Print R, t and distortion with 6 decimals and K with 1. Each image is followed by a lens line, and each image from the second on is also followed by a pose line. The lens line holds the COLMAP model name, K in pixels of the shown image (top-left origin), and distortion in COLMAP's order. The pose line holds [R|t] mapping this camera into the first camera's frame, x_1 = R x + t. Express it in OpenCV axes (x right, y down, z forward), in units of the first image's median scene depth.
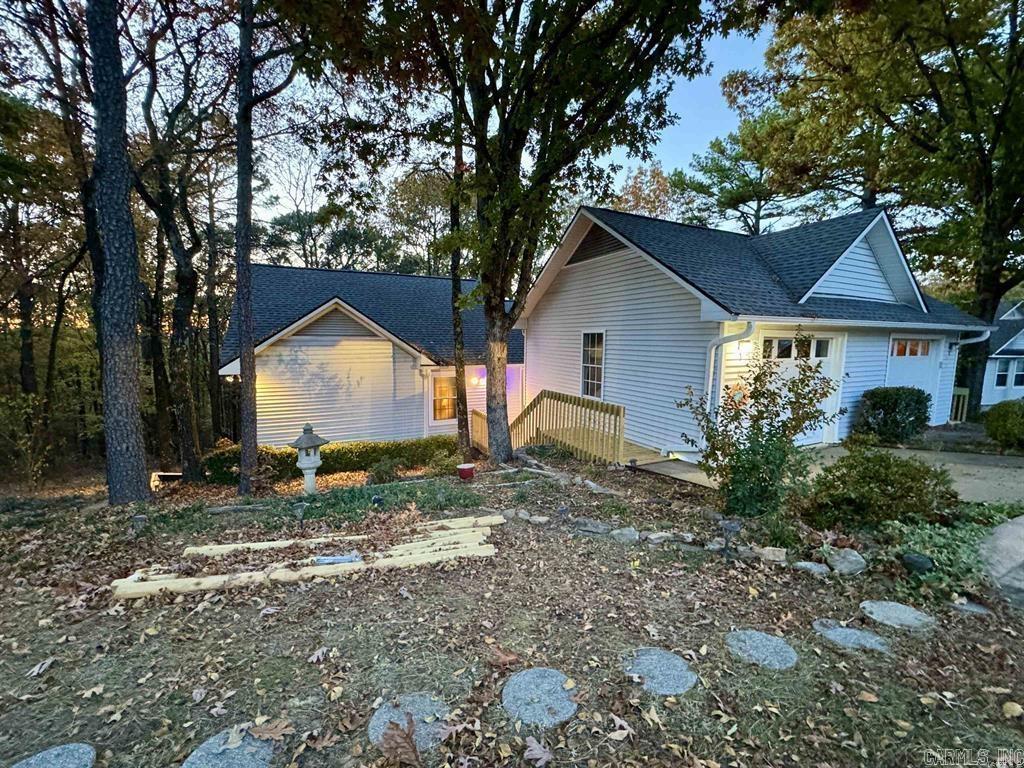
lens RADIAL K [[407.9, 0, 512.0], [0, 407.9, 384.0], [0, 0, 1]] dist [-0.002728, 0.000403]
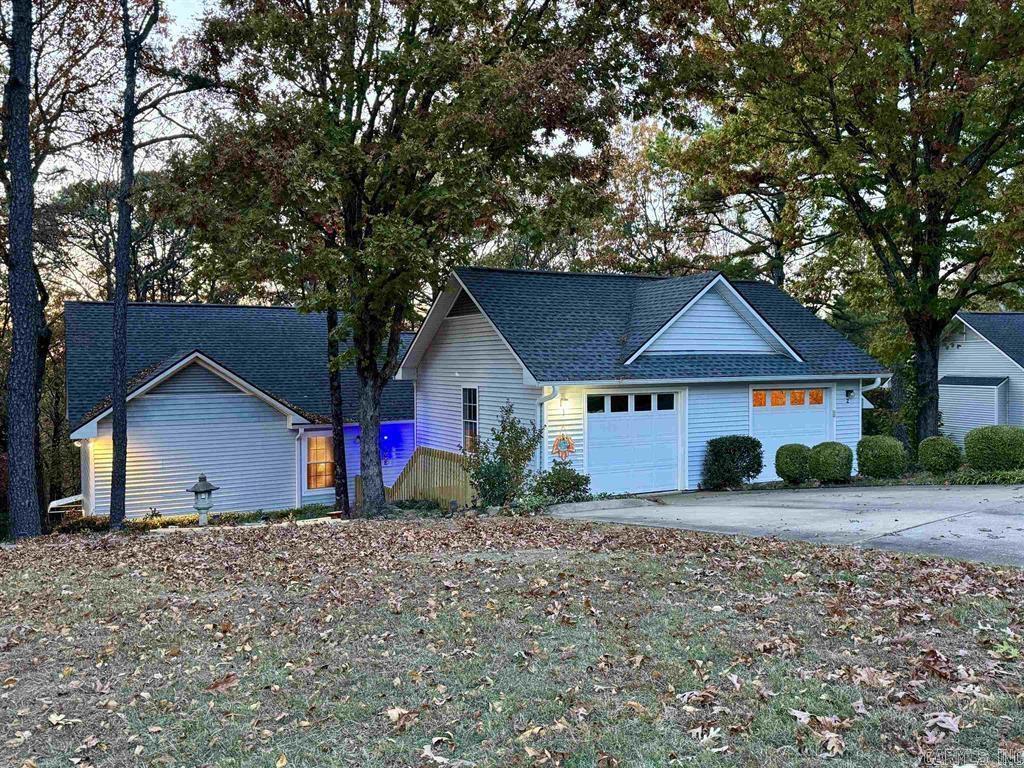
lens RADIAL K [[838.2, 0, 512.0], [0, 838.2, 384.0], [0, 0, 1]] dist [0.105430, 0.000290]
pose [[0.998905, -0.018130, 0.043126, 0.209731], [0.021782, 0.996075, -0.085789, 0.041610], [-0.041401, 0.086634, 0.995380, -1.021037]]
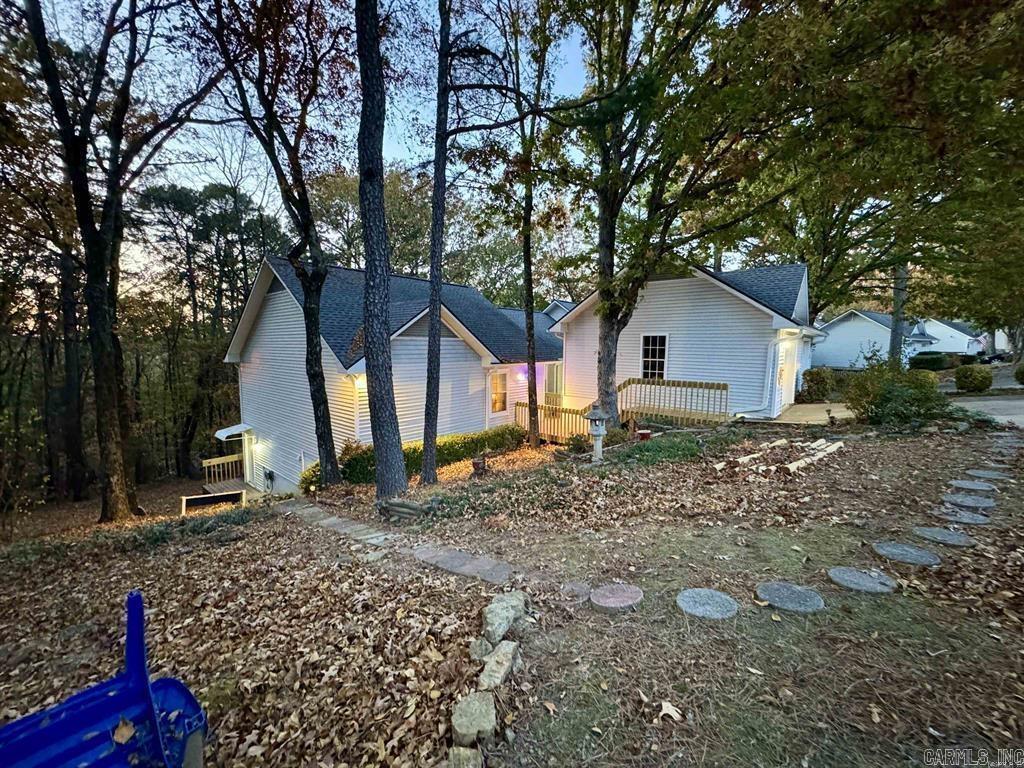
lens RADIAL K [[407.9, 0, 512.0], [0, 407.9, 384.0], [0, 0, 1]] dist [-0.002728, 0.000403]
pose [[0.912912, -0.040277, 0.406164, -0.784713], [0.043663, 0.999046, 0.000930, 0.014319], [-0.405813, 0.016885, 0.913800, -0.051593]]
